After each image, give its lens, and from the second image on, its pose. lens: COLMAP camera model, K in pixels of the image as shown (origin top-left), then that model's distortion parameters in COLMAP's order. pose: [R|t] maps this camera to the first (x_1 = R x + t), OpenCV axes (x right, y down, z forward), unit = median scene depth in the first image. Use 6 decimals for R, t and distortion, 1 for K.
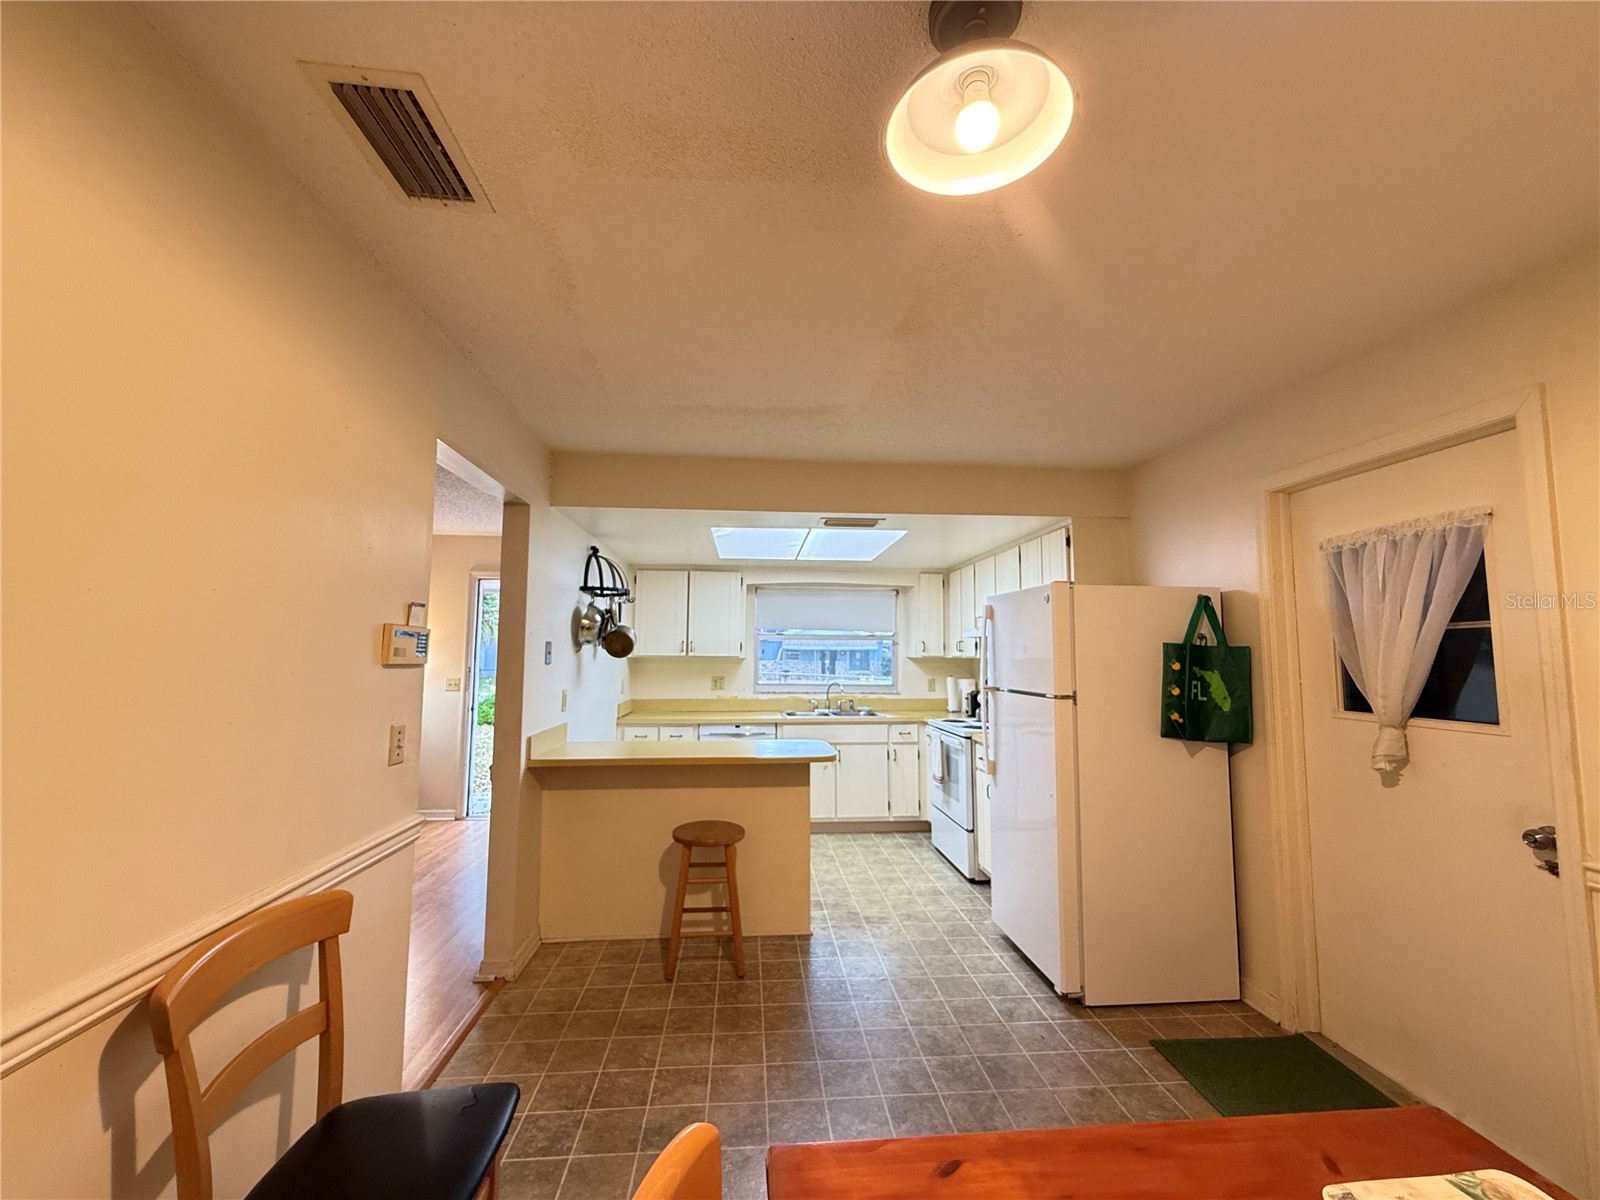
lens RADIAL K [[637.0, 0, 800.5], [0, 637.0, 595.8], [0, 0, 1]] dist [-0.000741, -0.000446]
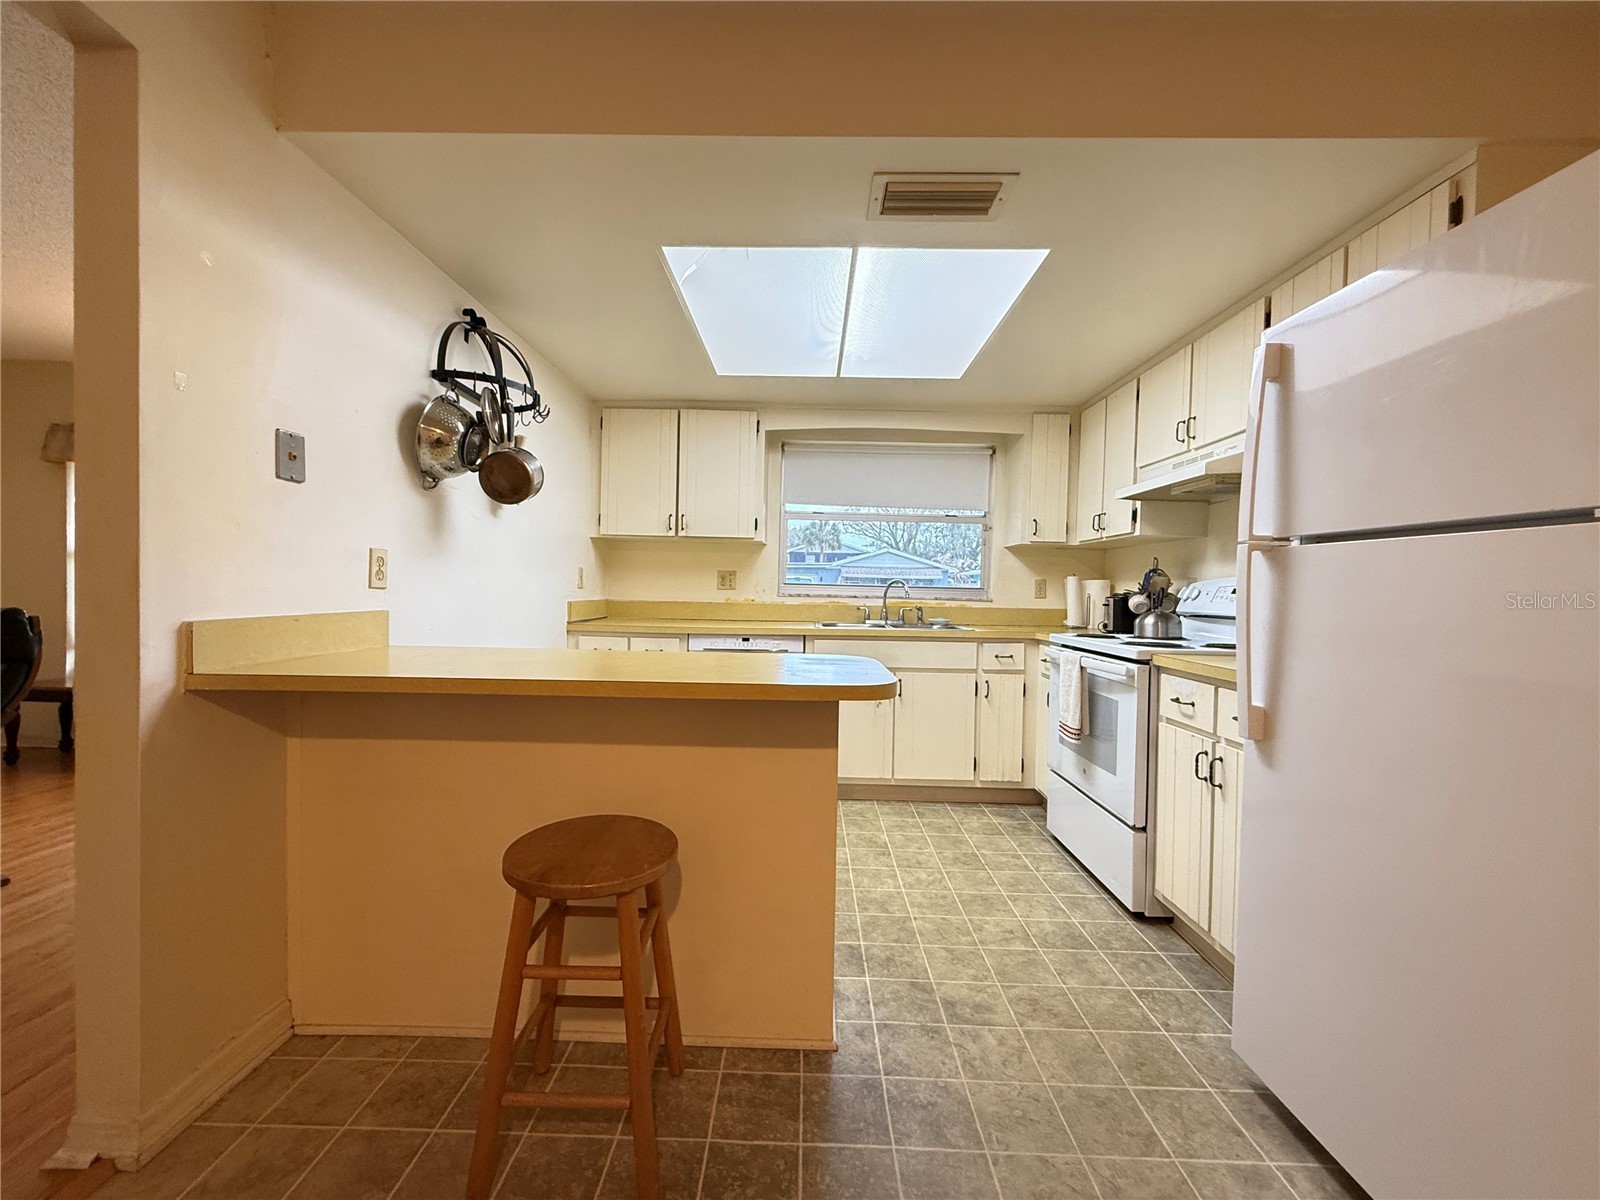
lens RADIAL K [[637.0, 0, 801.9], [0, 637.0, 600.1], [0, 0, 1]] dist [-0.000741, -0.000446]
pose [[0.995474, 0.018147, -0.093287, 0.021230], [-0.007587, 0.993643, 0.112323, 0.095916], [0.094733, -0.111107, 0.989283, 0.378850]]
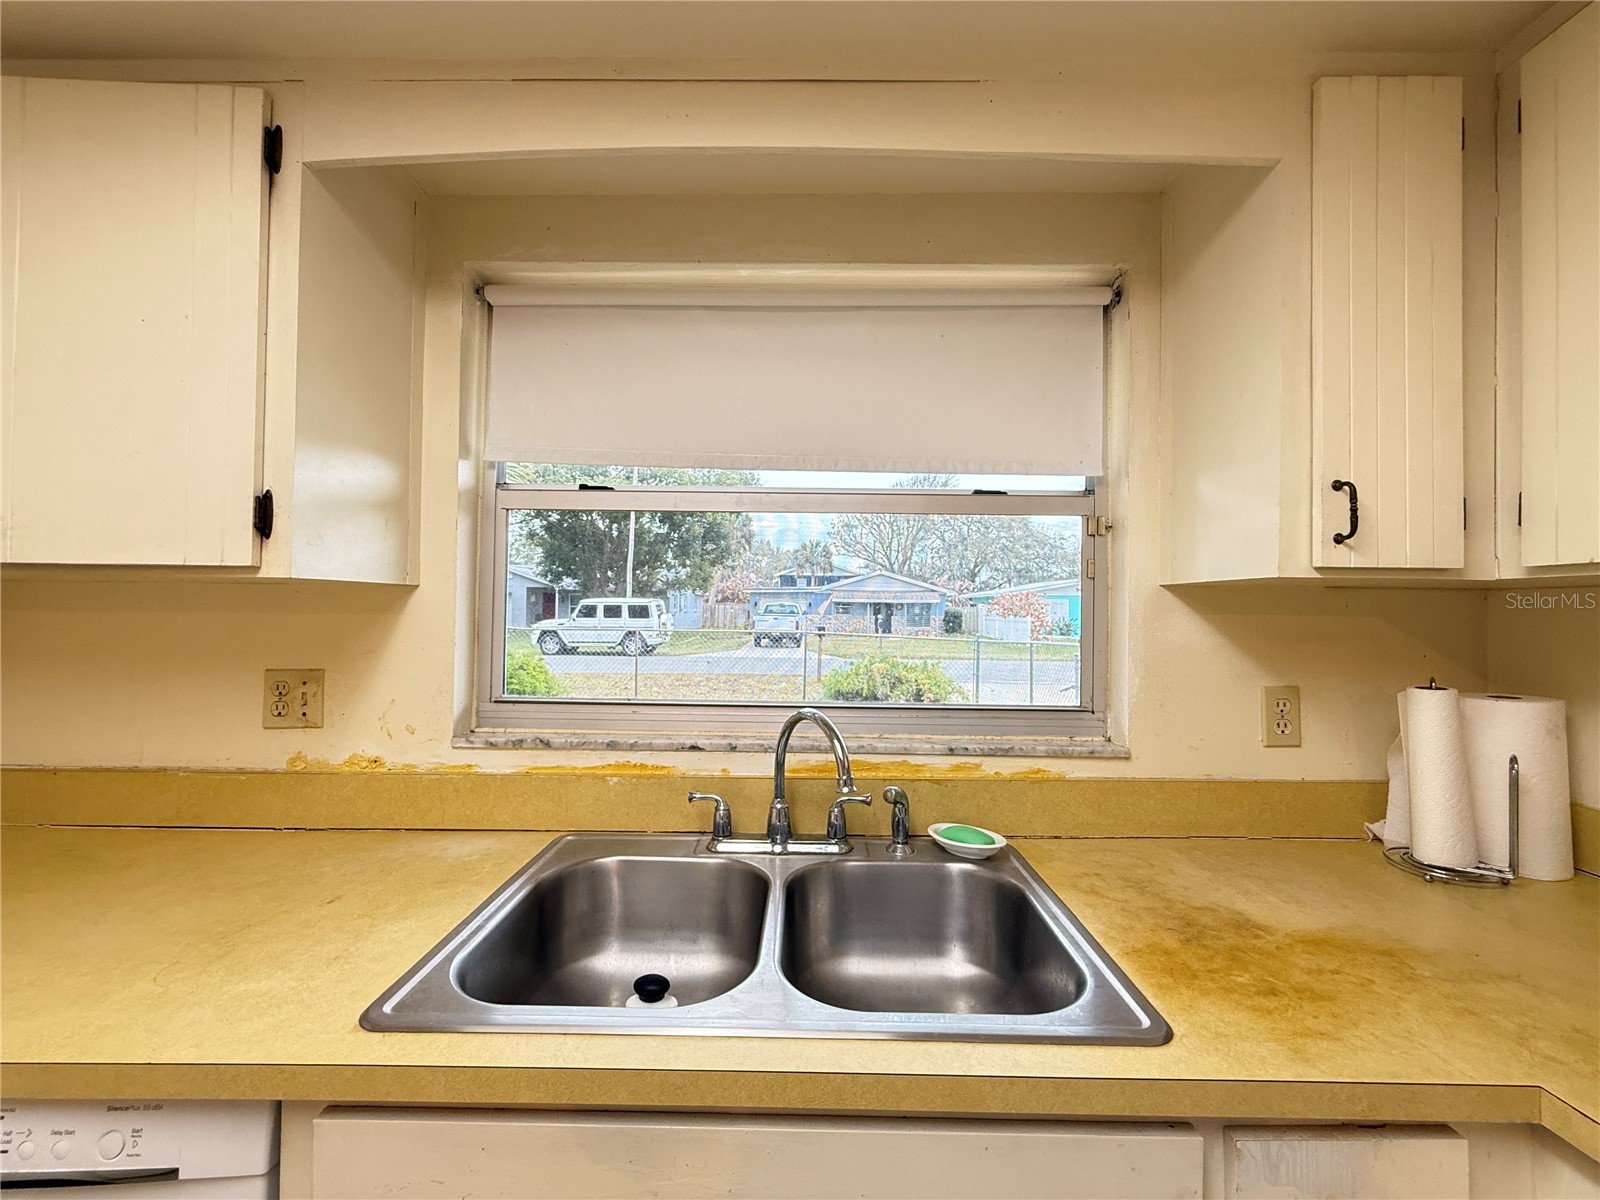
lens RADIAL K [[637.0, 0, 798.5], [0, 637.0, 600.5], [0, 0, 1]] dist [-0.000741, -0.000446]
pose [[0.995568, 0.002893, -0.093996, 0.080298], [0.004442, 0.996964, 0.077735, 0.103779], [0.093936, -0.077808, 0.992533, 0.958445]]
